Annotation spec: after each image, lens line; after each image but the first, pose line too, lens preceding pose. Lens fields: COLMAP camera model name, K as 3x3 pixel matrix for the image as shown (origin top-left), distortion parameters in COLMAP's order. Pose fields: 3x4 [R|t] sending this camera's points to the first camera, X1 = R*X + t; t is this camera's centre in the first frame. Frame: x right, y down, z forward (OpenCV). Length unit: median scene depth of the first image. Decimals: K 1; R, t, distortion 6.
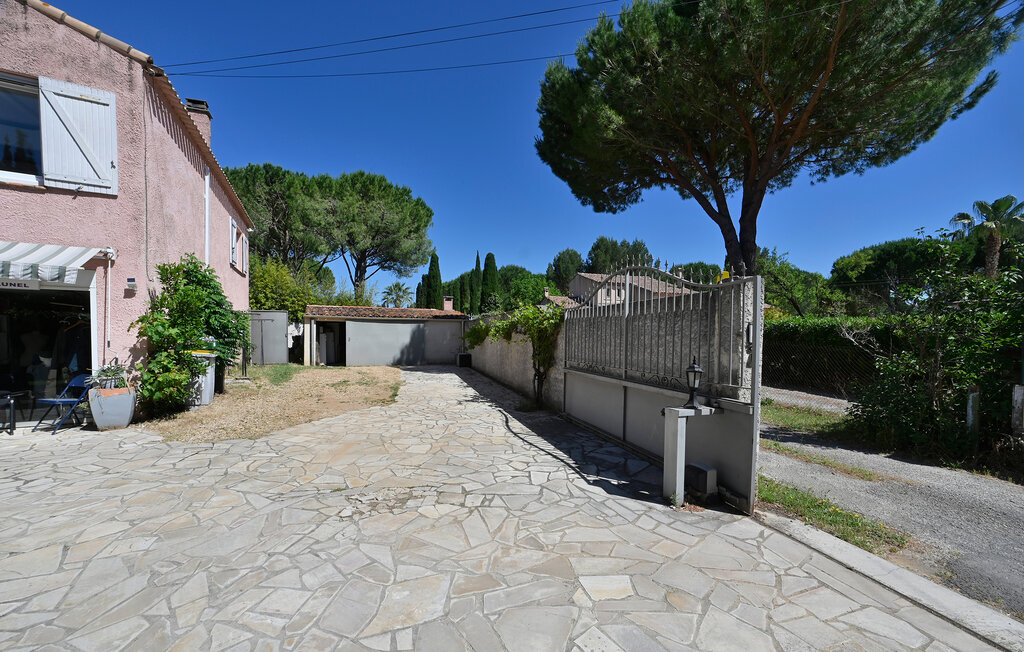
lens RADIAL K [[433.7, 0, 508.6], [0, 433.7, 320.1], [0, 0, 1]] dist [-0.051719, 0.018258]
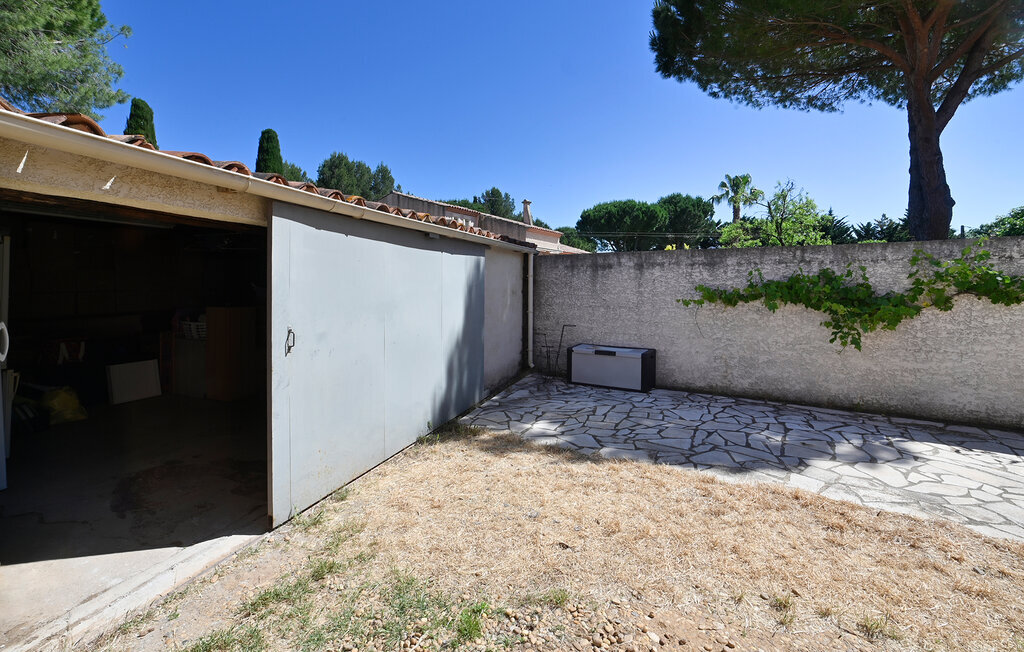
lens RADIAL K [[433.7, 0, 508.6], [0, 433.7, 320.1], [0, 0, 1]] dist [-0.051719, 0.018258]
pose [[0.740472, -0.053151, 0.669982, -0.388667], [-0.041367, 0.991374, 0.124366, 0.012496], [-0.670813, -0.119805, 0.731886, 0.791542]]
